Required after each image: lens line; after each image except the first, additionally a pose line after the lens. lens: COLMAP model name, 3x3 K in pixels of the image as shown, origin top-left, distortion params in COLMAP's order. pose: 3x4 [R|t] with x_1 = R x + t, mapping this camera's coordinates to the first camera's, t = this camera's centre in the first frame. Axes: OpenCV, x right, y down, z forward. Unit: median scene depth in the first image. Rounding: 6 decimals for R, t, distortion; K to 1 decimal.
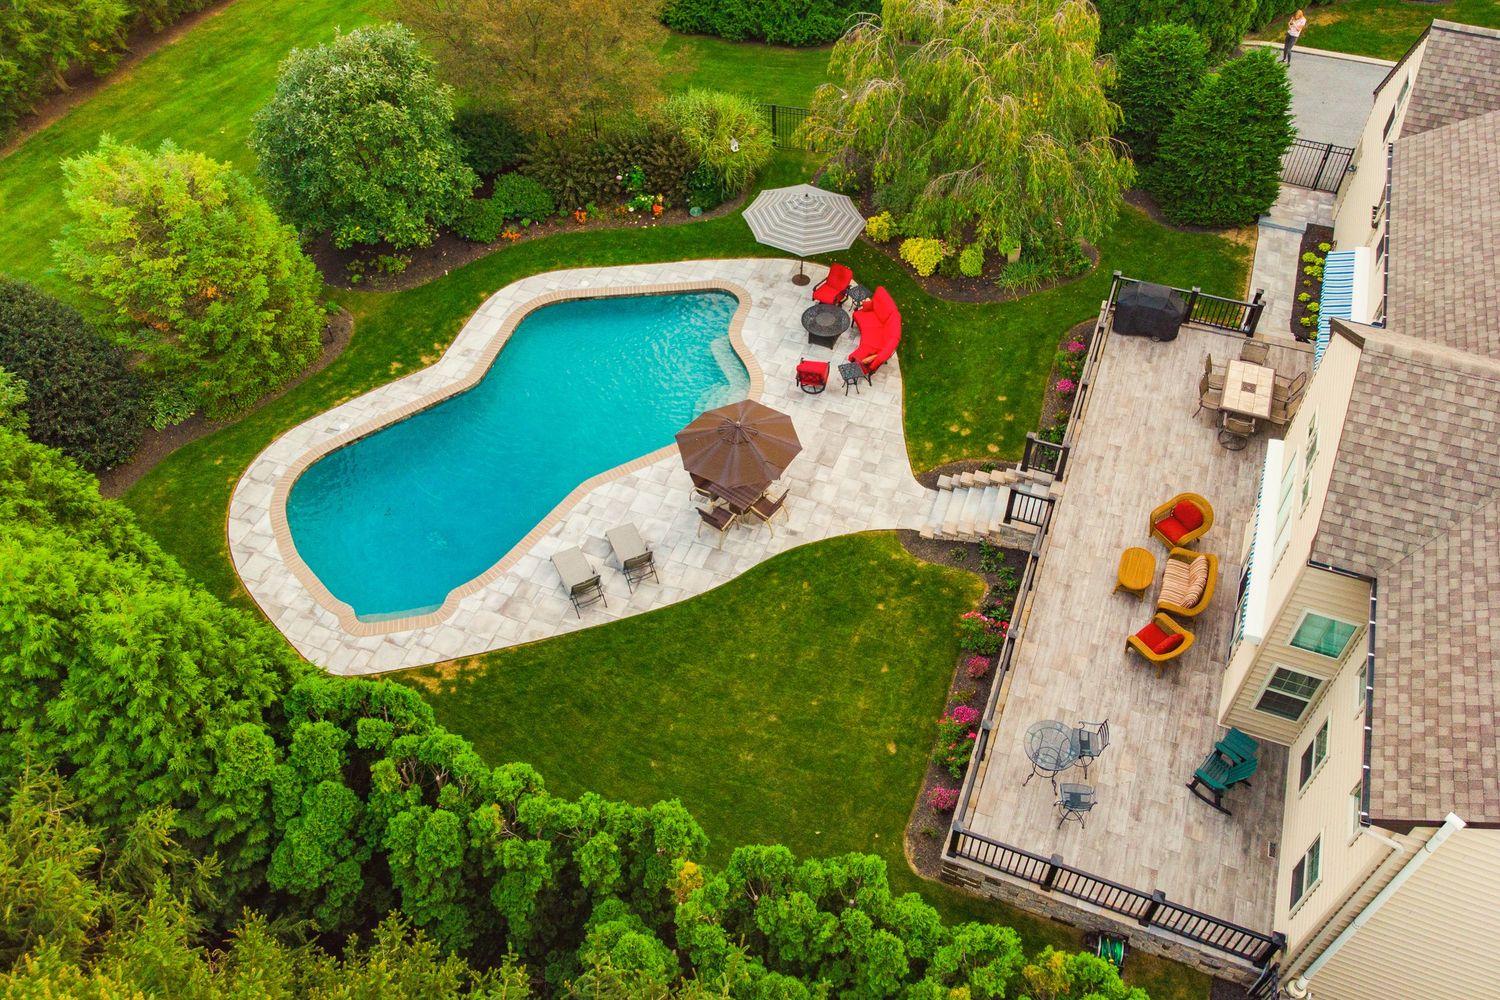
lens RADIAL K [[1107.3, 0, 796.7], [0, 1107.3, 497.7], [0, 0, 1]] dist [0.005336, -0.051080]
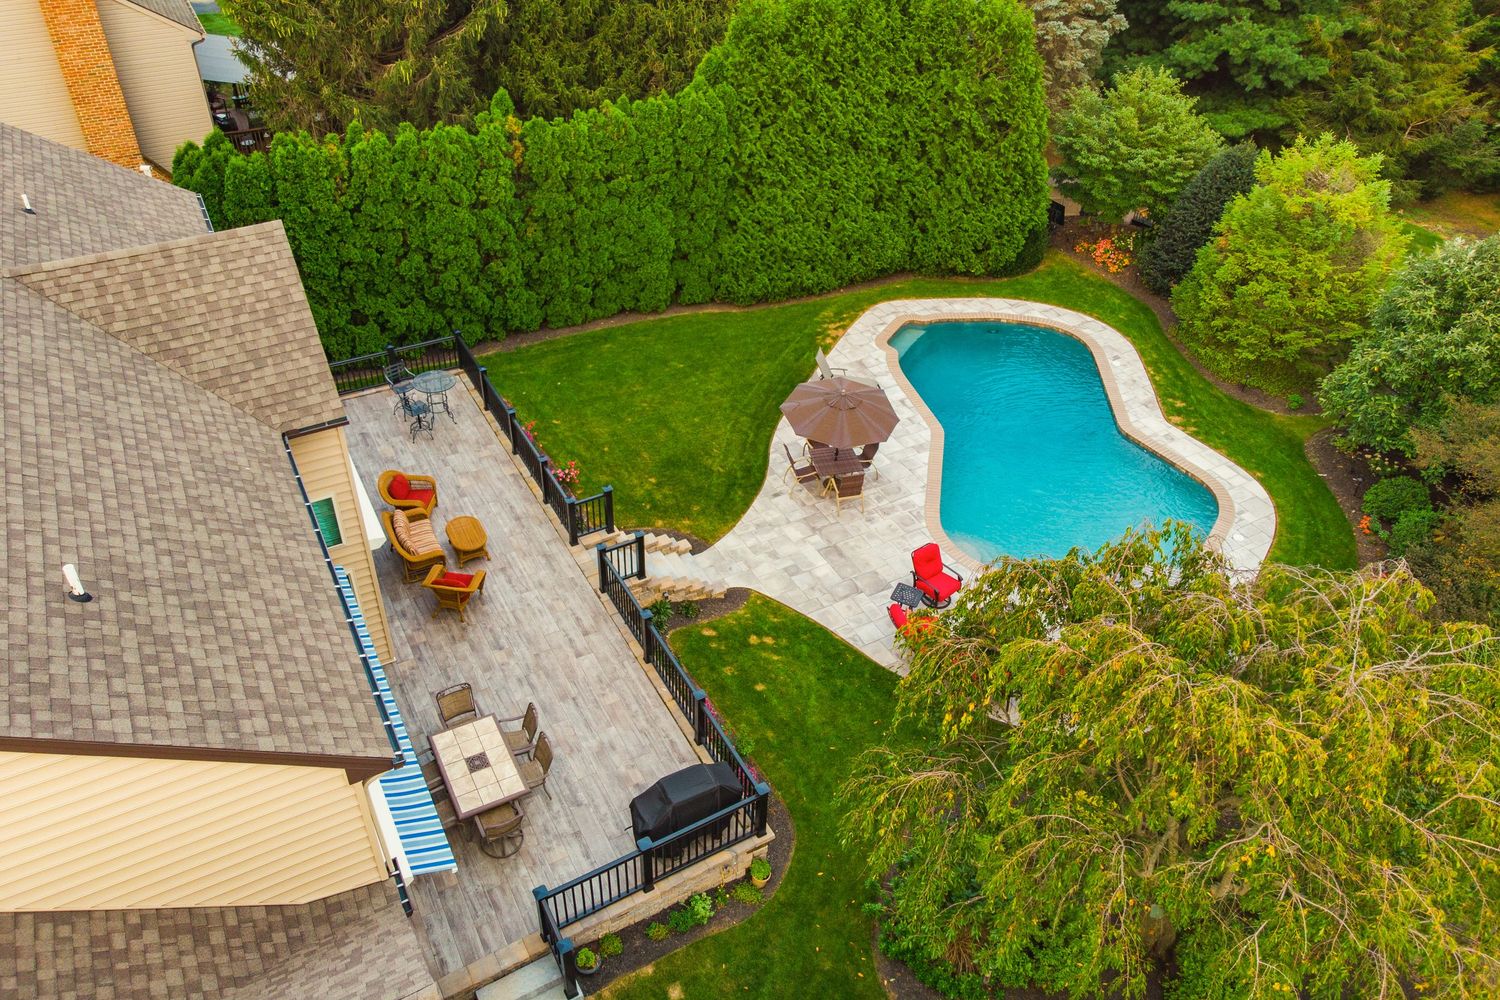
lens RADIAL K [[1107.2, 0, 747.1], [0, 1107.2, 466.1], [0, 0, 1]] dist [-0.002039, -0.005010]
pose [[-0.658740, 0.430657, -0.616924, 0.638906], [-0.586355, 0.219933, 0.779627, -0.761896], [0.471433, 0.875308, 0.107639, 0.844610]]
